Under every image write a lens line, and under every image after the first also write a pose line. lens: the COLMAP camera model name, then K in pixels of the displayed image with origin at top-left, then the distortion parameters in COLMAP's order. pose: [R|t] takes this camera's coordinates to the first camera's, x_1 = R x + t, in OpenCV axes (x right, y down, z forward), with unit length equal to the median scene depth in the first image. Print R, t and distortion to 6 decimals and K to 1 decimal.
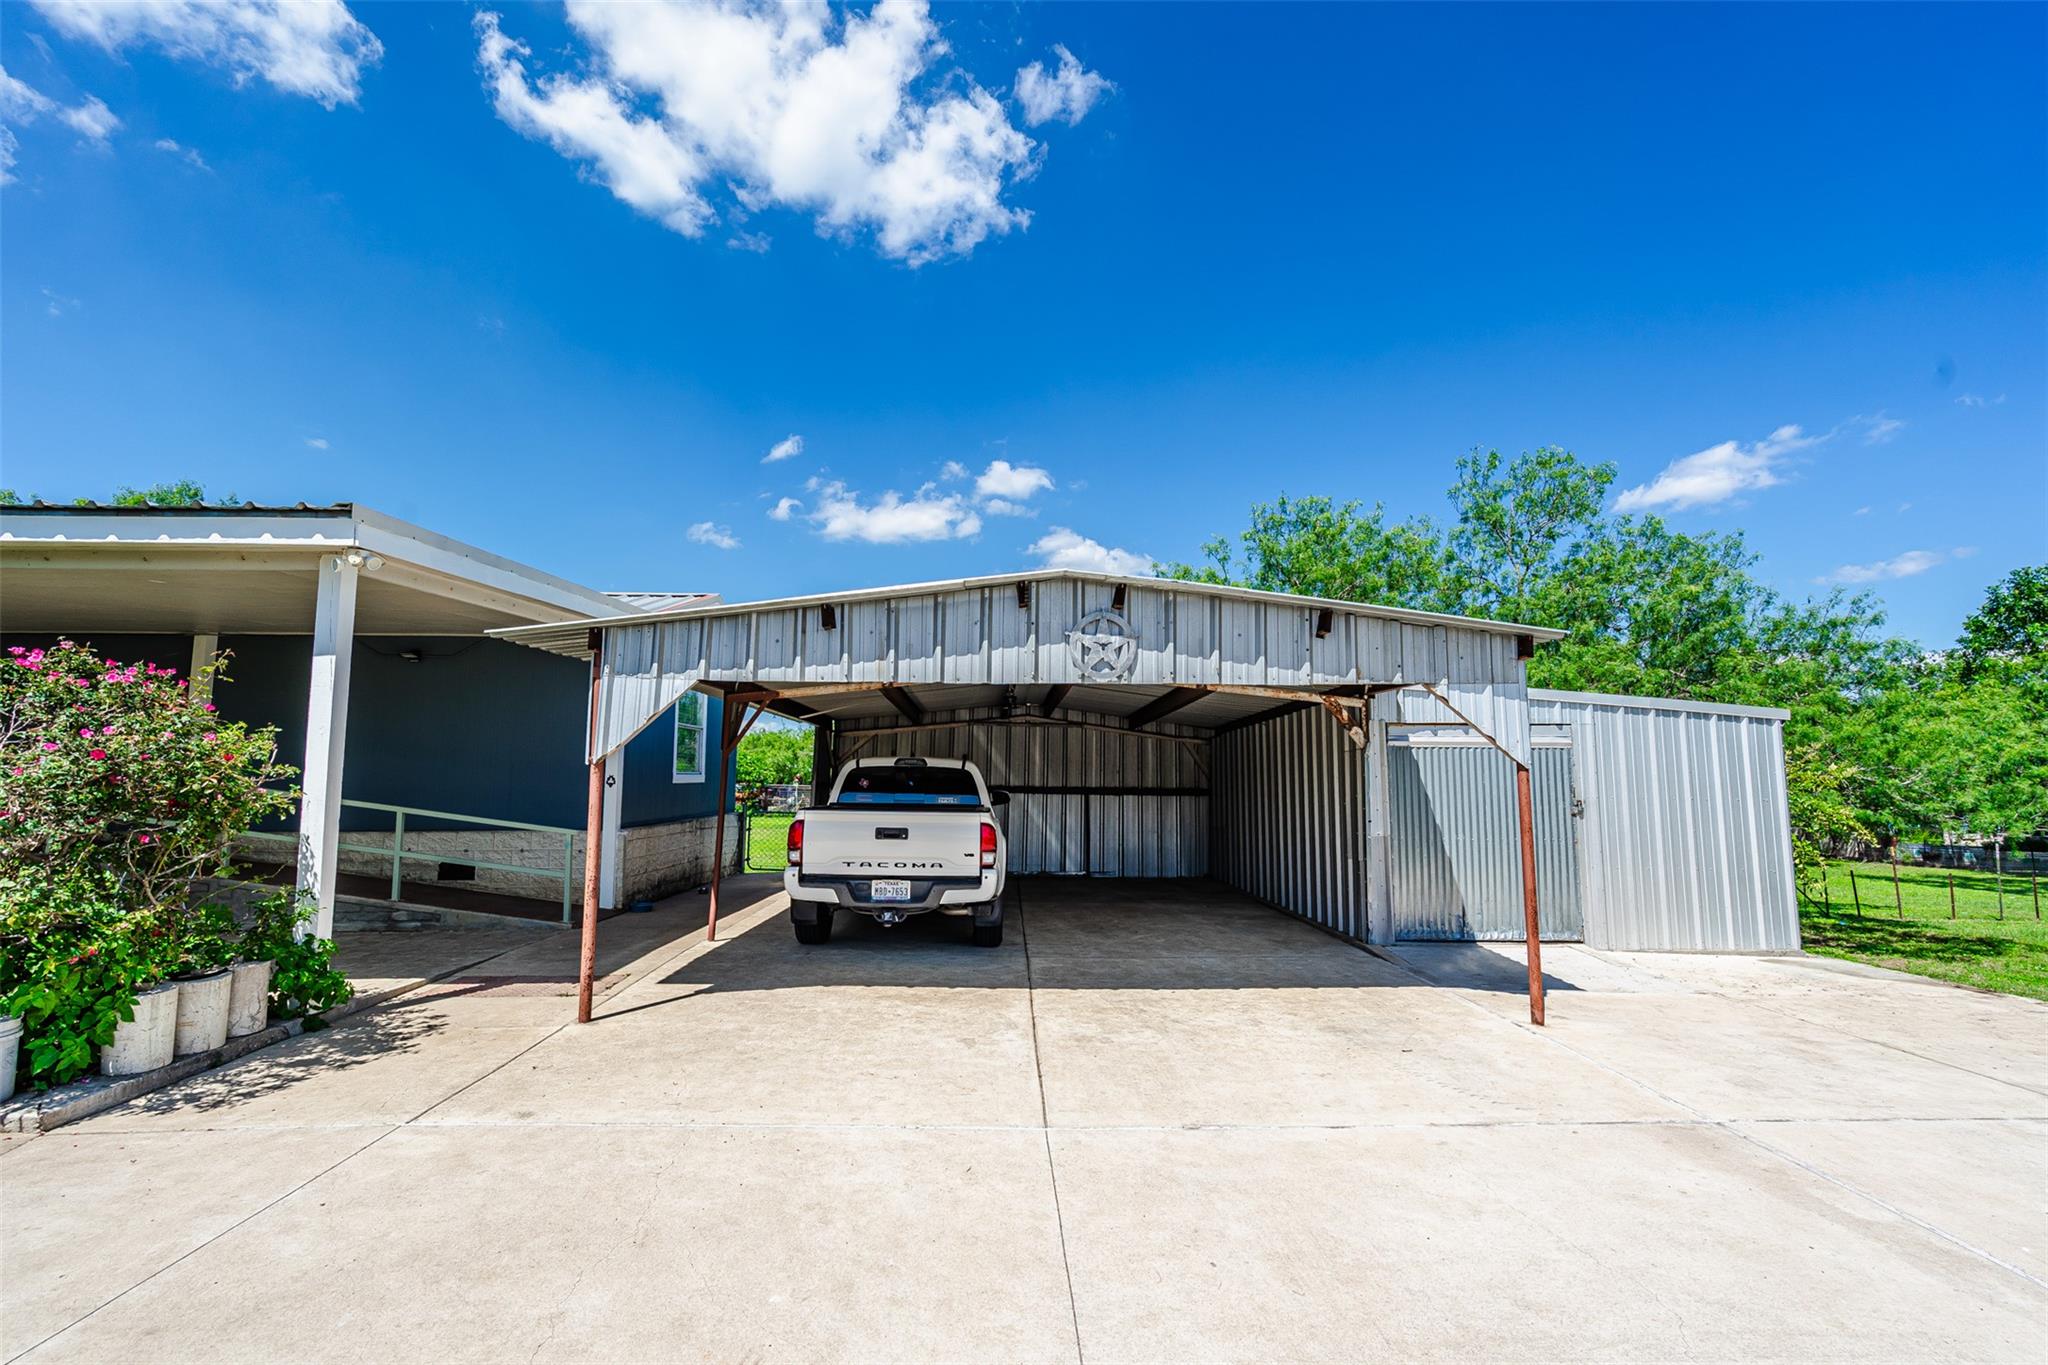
lens RADIAL K [[920.5, 0, 1024.0], [0, 920.5, 682.5], [0, 0, 1]] dist [-0.001321, 0.000136]
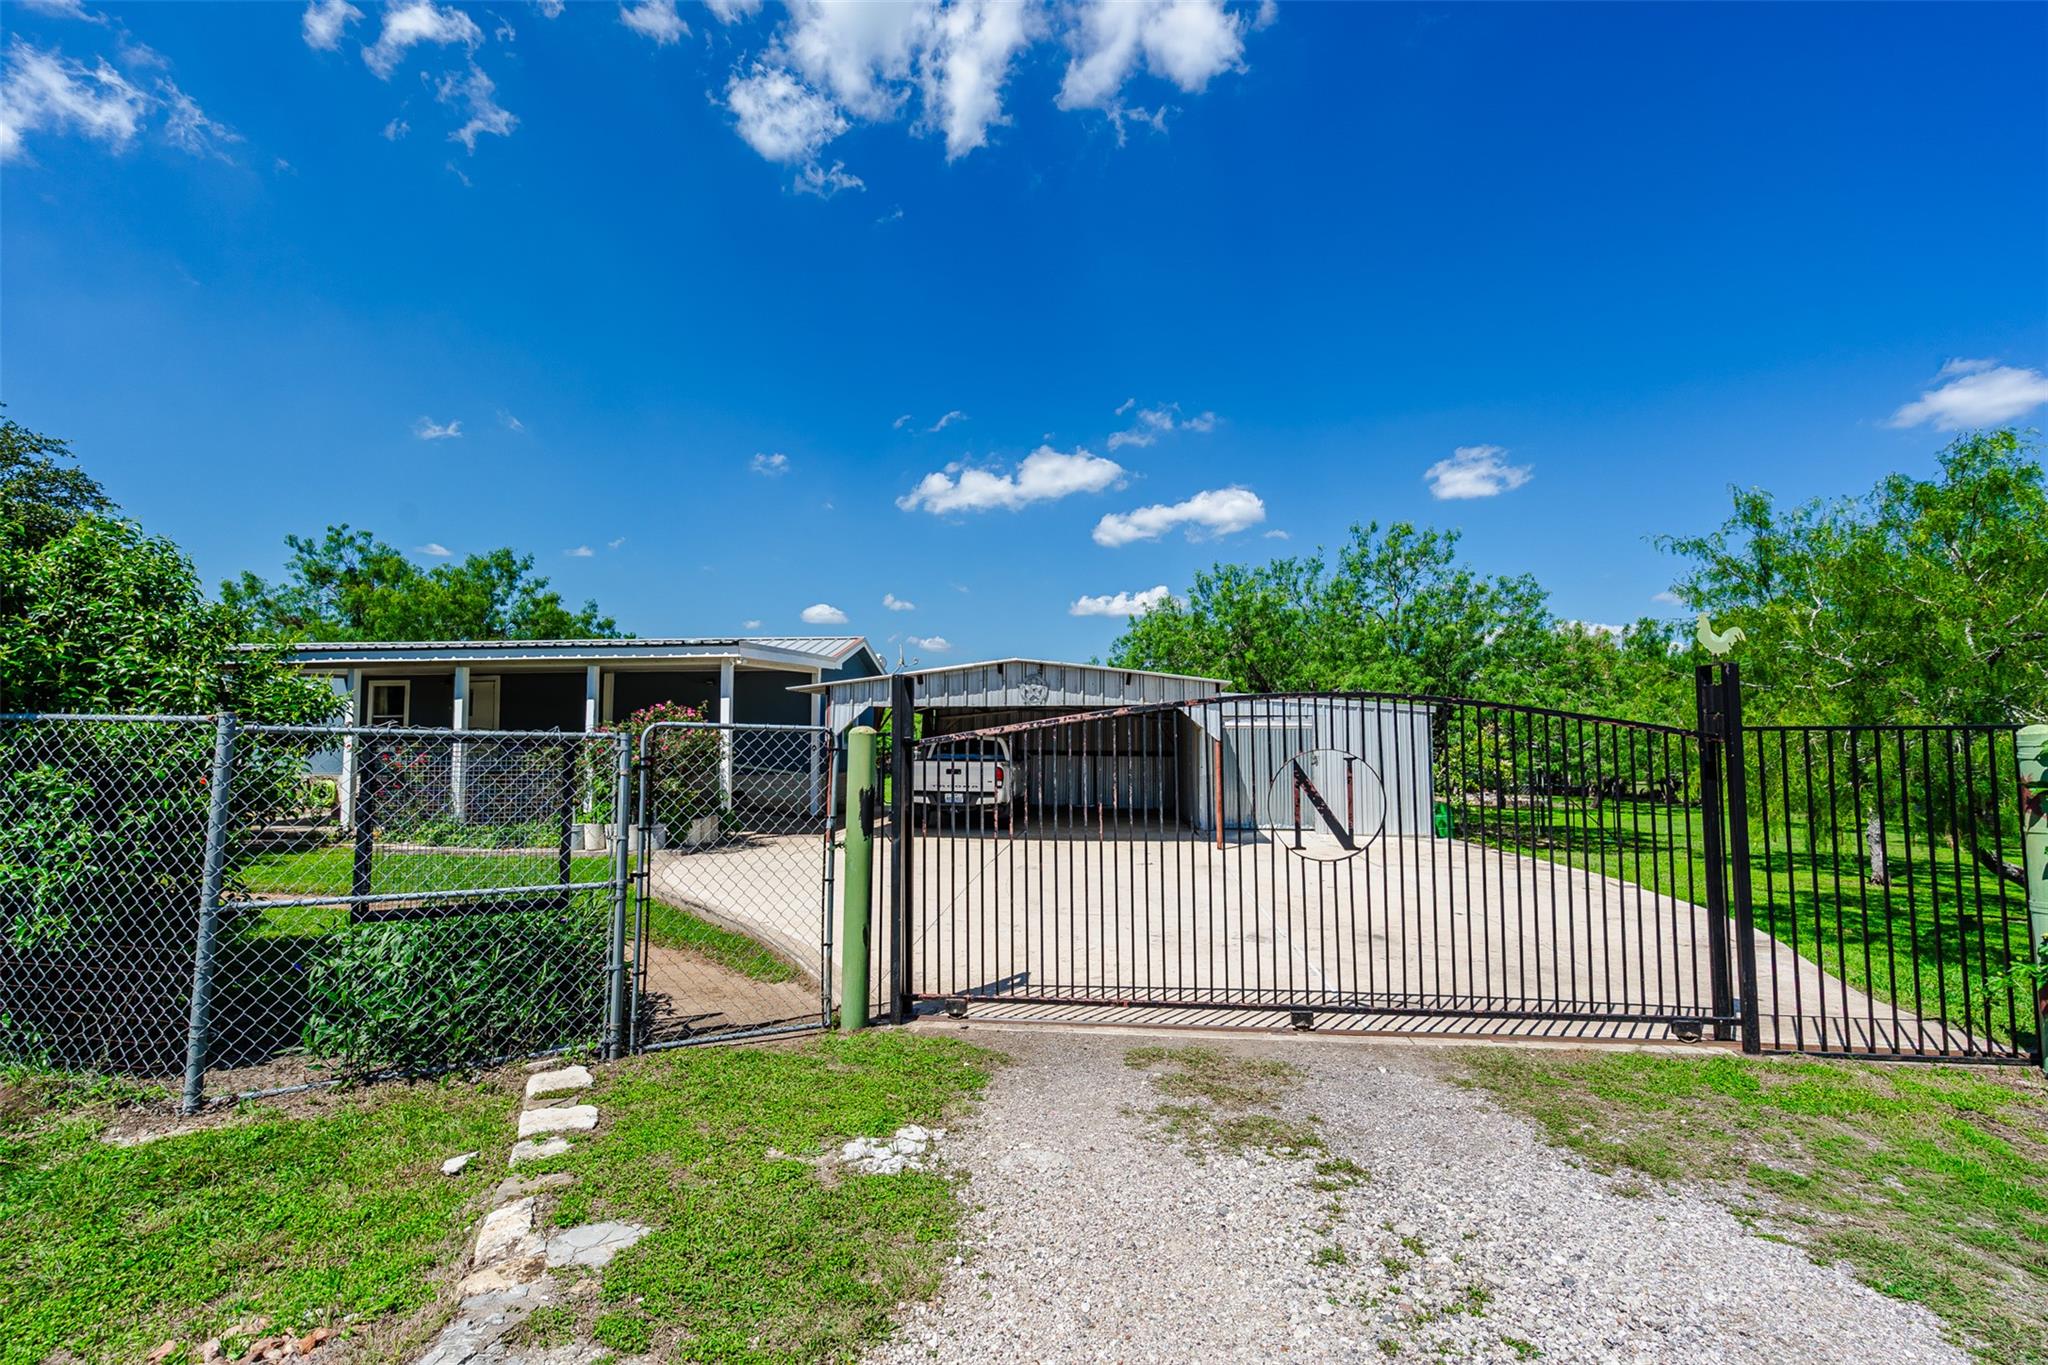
lens RADIAL K [[928.6, 0, 1024.0], [0, 928.6, 682.5], [0, 0, 1]] dist [-0.004698, -0.000003]
pose [[0.991193, -0.012282, -0.131856, 0.303121], [0.017030, 0.999244, 0.034936, -0.114504], [0.131328, -0.036874, 0.990653, -1.102645]]
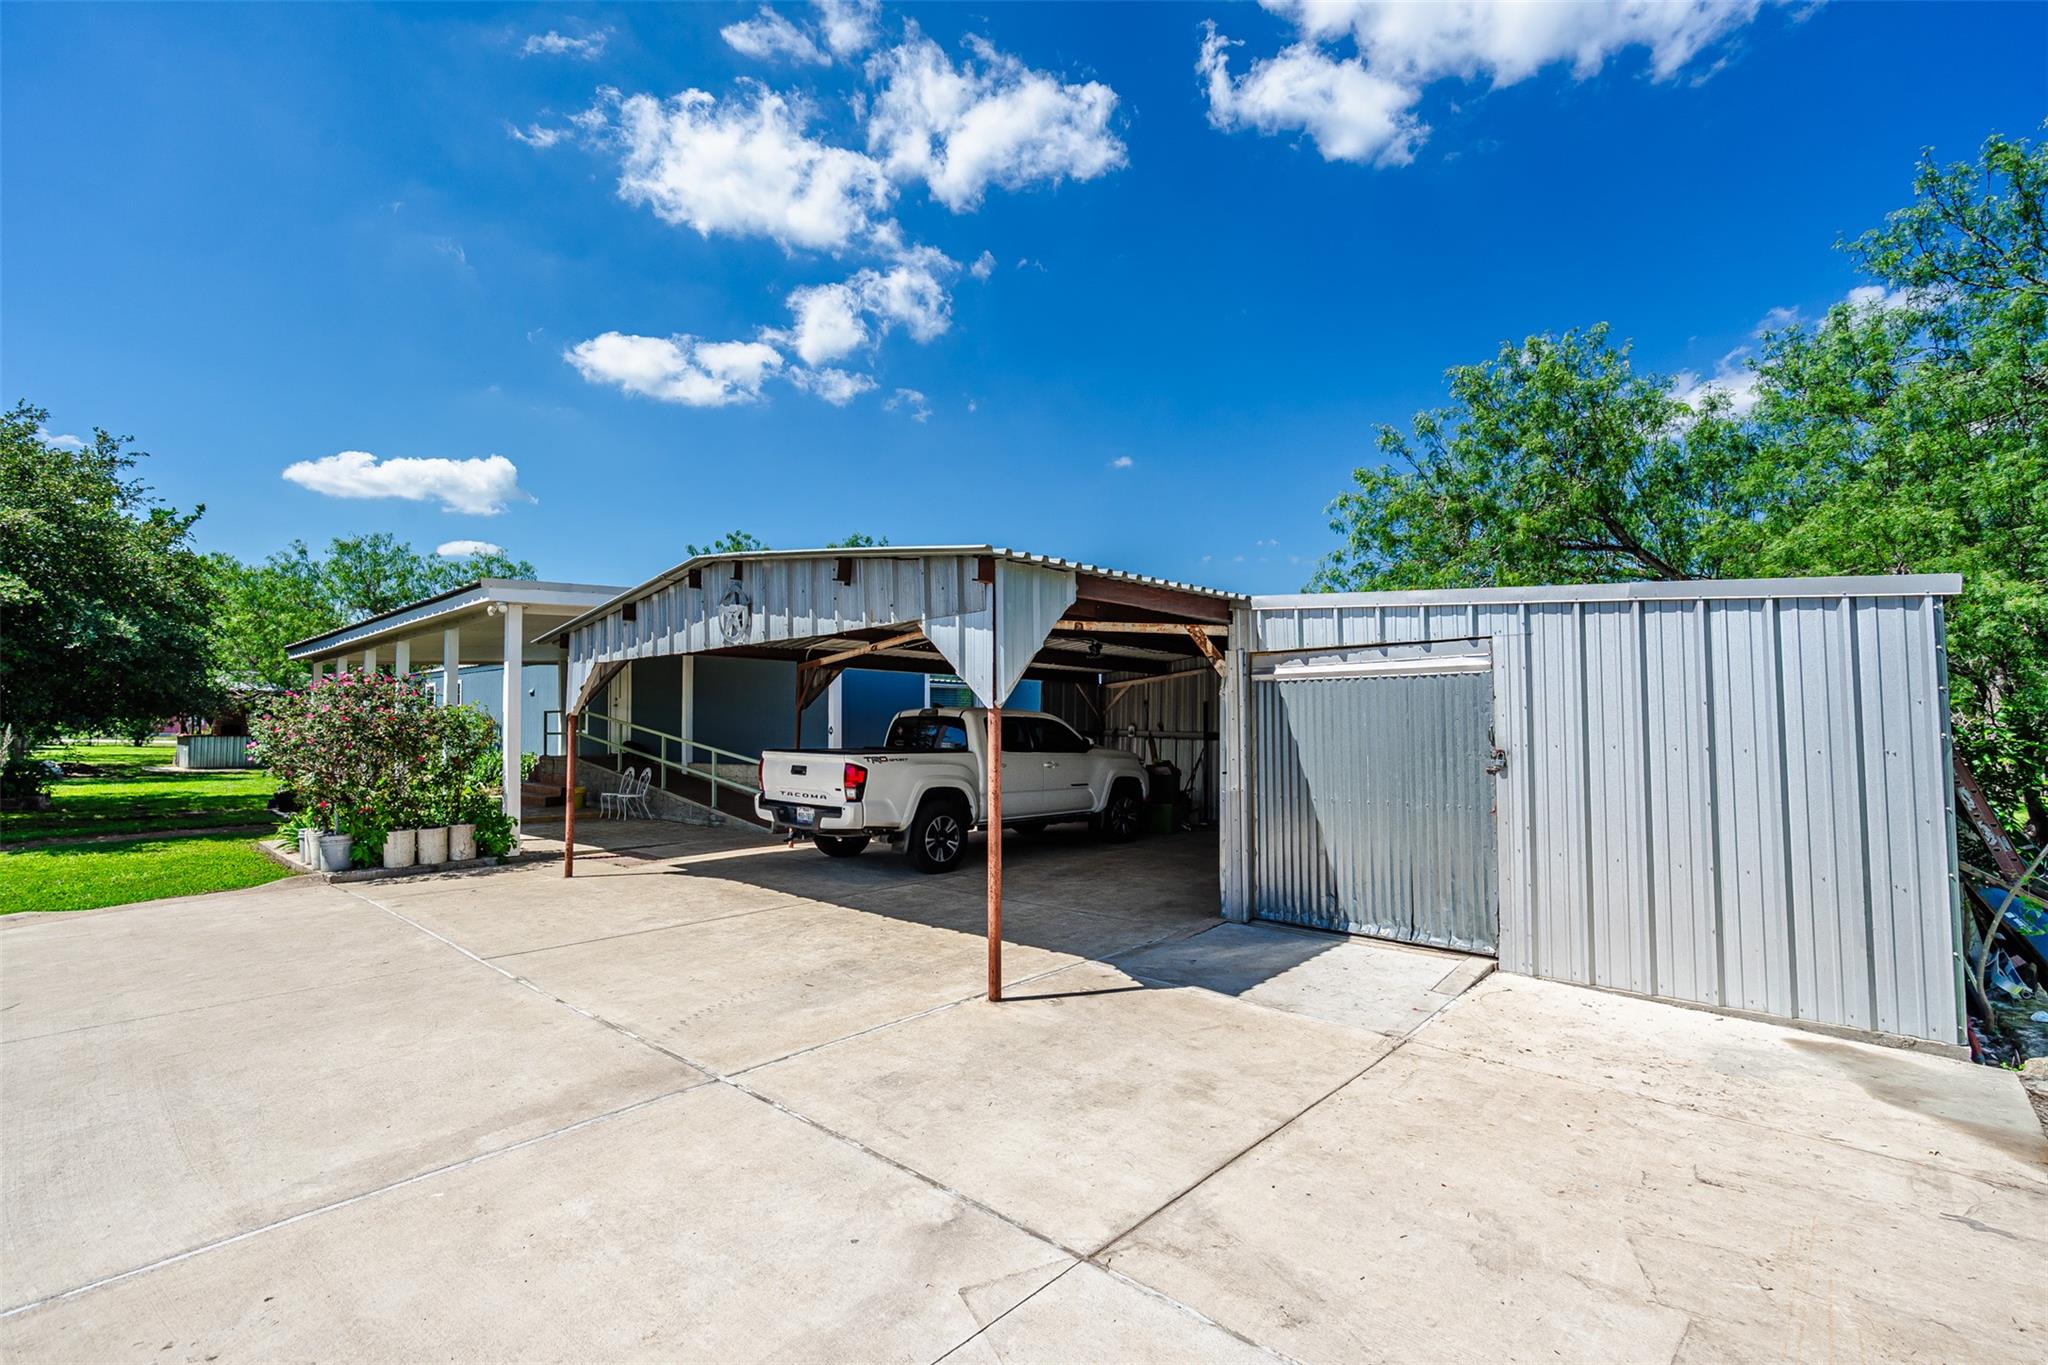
lens RADIAL K [[922.7, 0, 1024.0], [0, 922.7, 682.5], [0, 0, 1]] dist [0.000115, 0.000617]
pose [[0.706737, -0.041526, -0.706256, 0.960461], [0.079862, 0.996578, 0.021320, 0.042740], [0.702954, -0.071471, 0.707635, 0.332714]]
